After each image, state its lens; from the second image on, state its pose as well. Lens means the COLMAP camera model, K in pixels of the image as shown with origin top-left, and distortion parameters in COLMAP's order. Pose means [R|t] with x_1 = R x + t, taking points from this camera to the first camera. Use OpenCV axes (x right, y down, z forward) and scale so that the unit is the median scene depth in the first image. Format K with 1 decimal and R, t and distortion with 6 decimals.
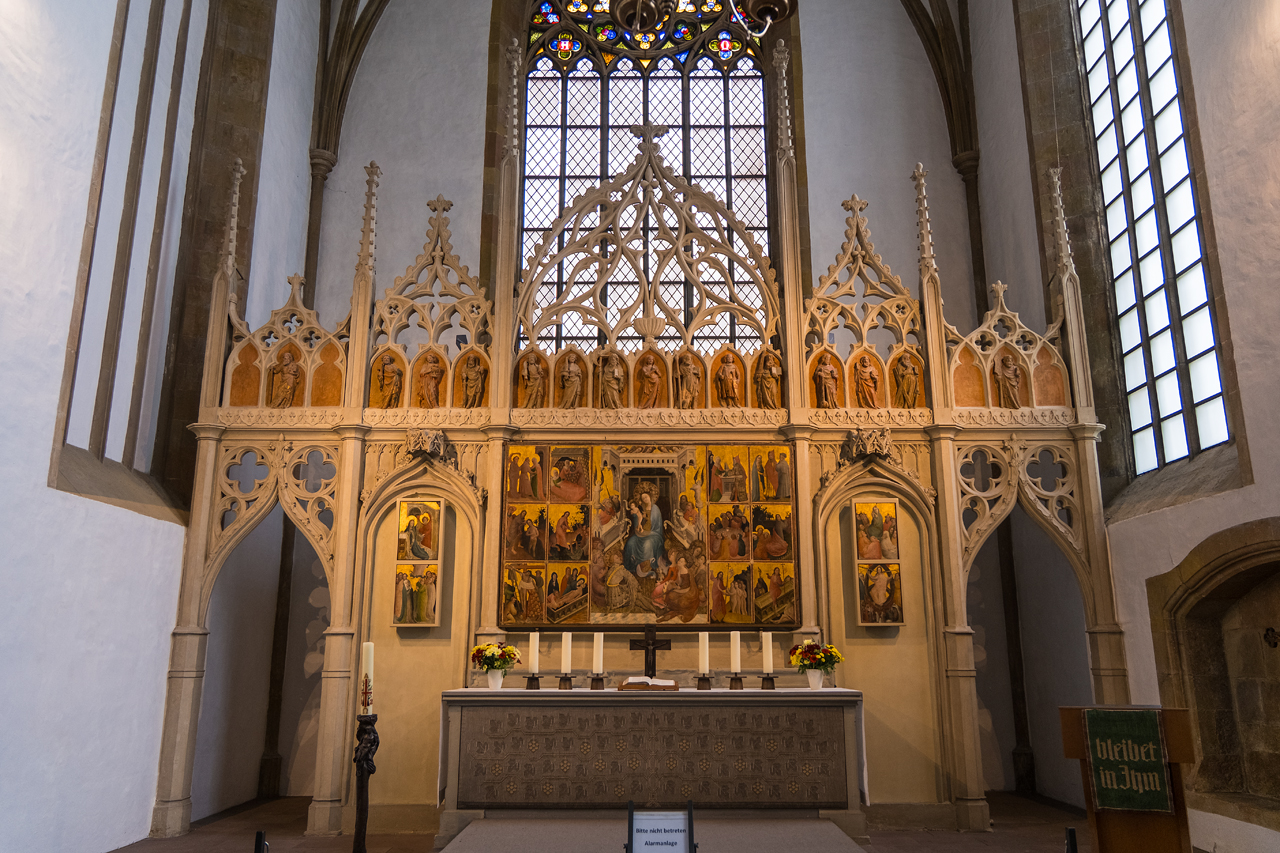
lens RADIAL K [[960.8, 0, 640.5], [0, 960.8, 421.6], [0, 0, 1]] dist [-0.004092, -0.000125]
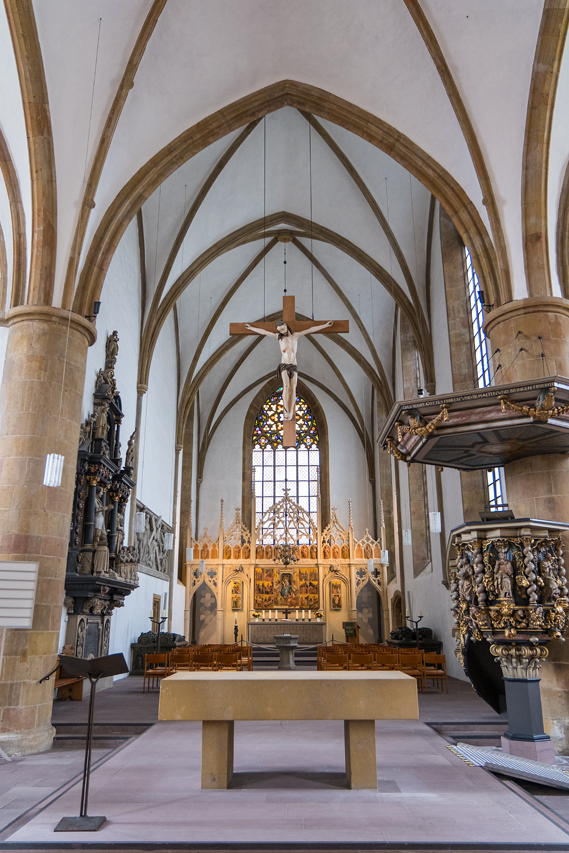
lens RADIAL K [[640.3, 0, 283.9], [0, 640.3, 430.5], [0, 0, 1]] dist [-0.004092, -0.000125]
pose [[1.000000, -0.000153, 0.000784, -0.005289], [0.000191, 0.998807, -0.048840, -0.468970], [-0.000776, 0.048841, 0.998806, -2.014652]]
